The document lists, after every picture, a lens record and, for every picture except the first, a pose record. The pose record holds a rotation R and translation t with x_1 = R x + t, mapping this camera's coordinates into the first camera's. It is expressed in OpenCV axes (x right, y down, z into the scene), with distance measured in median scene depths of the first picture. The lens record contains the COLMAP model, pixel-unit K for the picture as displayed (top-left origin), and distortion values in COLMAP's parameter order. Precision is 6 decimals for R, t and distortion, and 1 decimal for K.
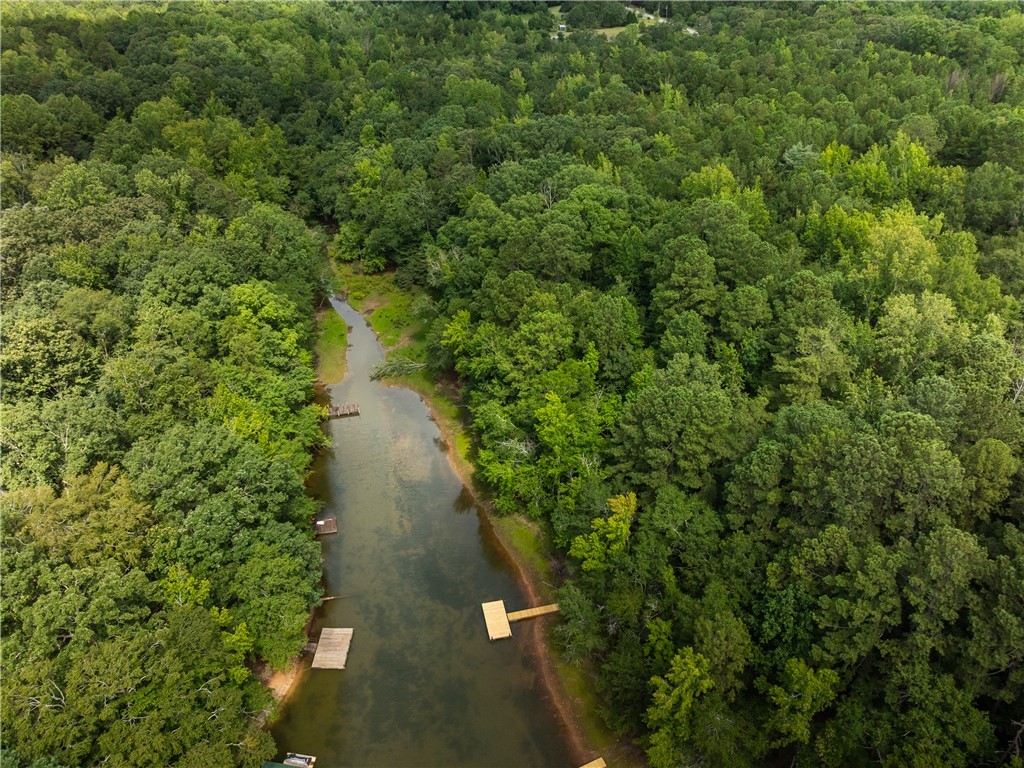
lens RADIAL K [[718.9, 0, 512.0], [0, 718.9, 384.0], [0, 0, 1]] dist [-0.037434, 0.007070]
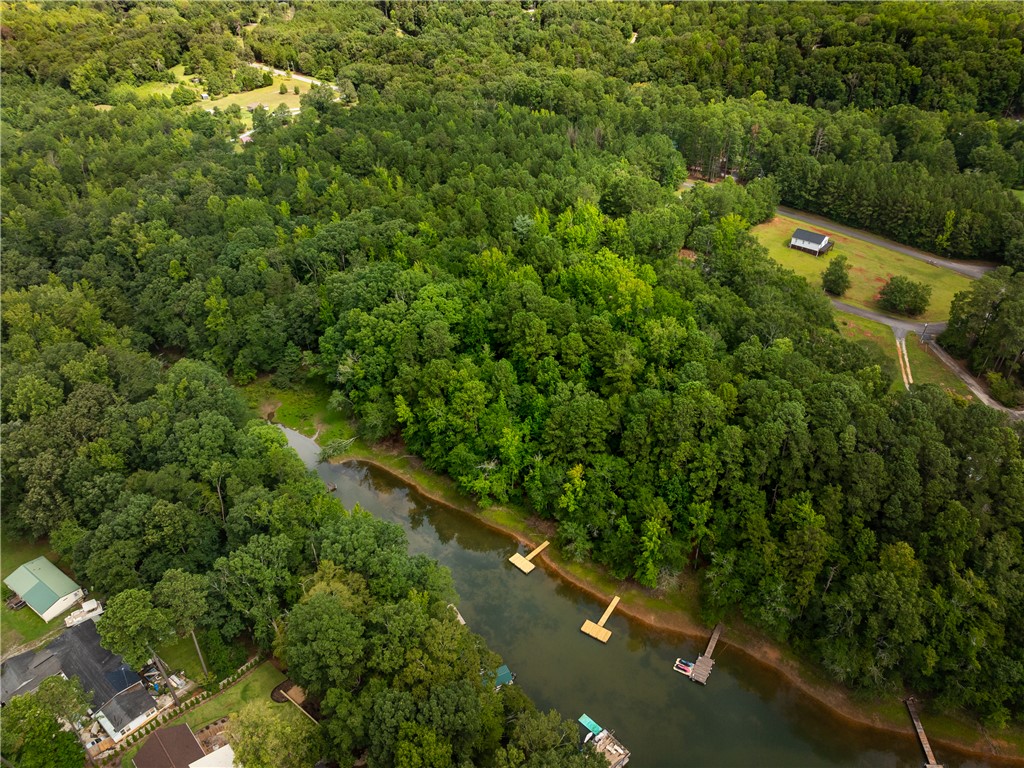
lens RADIAL K [[718.9, 0, 512.0], [0, 718.9, 384.0], [0, 0, 1]] dist [-0.037434, 0.007070]
pose [[0.845314, -0.302605, 0.440311, -0.576055], [0.298225, 0.951046, 0.081074, -0.195343], [-0.443290, 0.062779, 0.894177, -0.478878]]
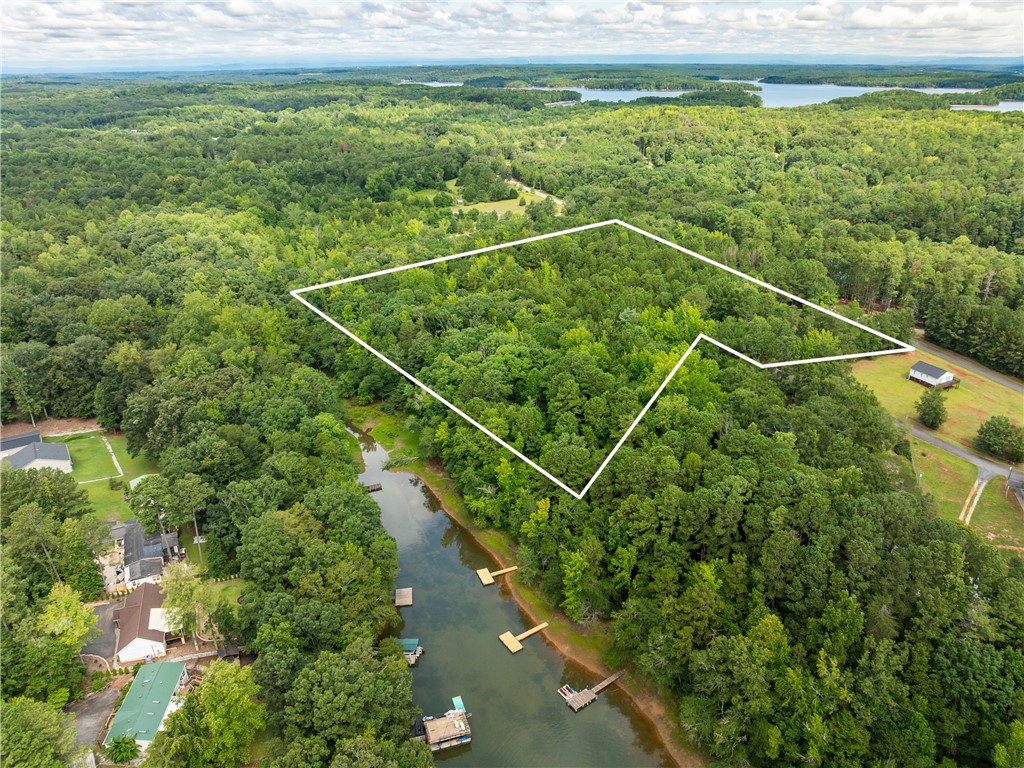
lens RADIAL K [[718.9, 0, 512.0], [0, 718.9, 384.0], [0, 0, 1]] dist [-0.037434, 0.007070]
pose [[0.987925, -0.066896, 0.139746, -0.160112], [0.089045, 0.983287, -0.158801, 0.113419], [-0.126788, 0.169327, 0.977371, -0.851062]]
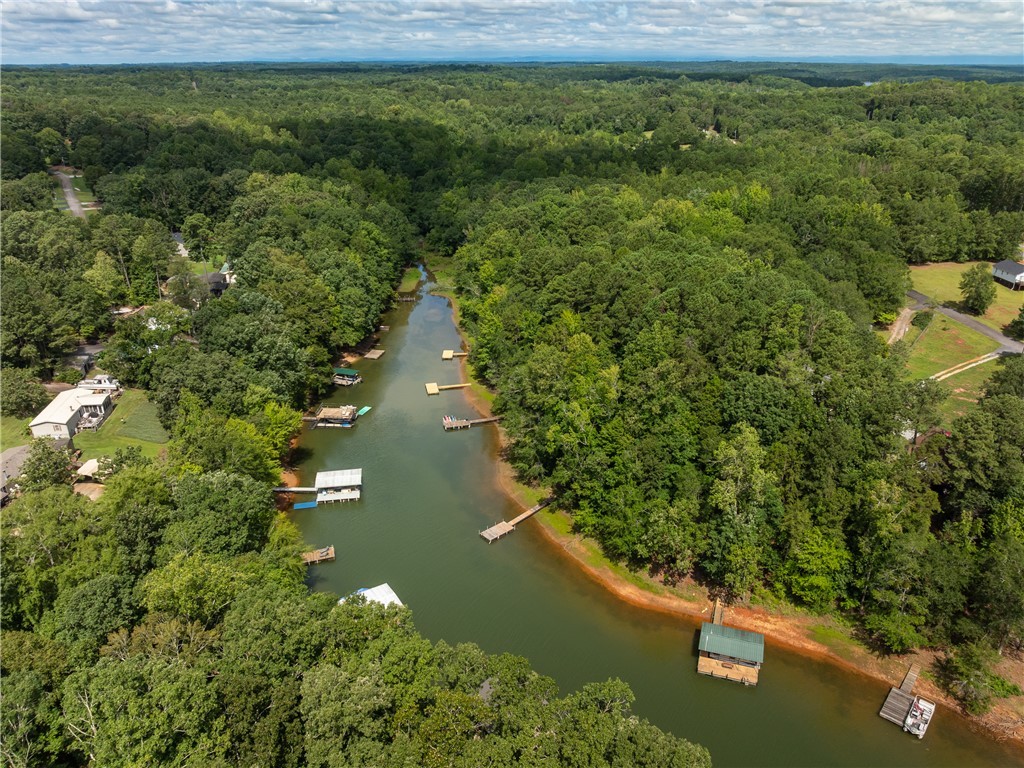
lens RADIAL K [[718.9, 0, 512.0], [0, 718.9, 384.0], [0, 0, 1]] dist [-0.037434, 0.007070]
pose [[0.977567, 0.091867, -0.189533, 0.506922], [-0.121597, 0.980916, -0.151717, 0.621714], [0.171978, 0.171360, 0.970082, -0.916652]]
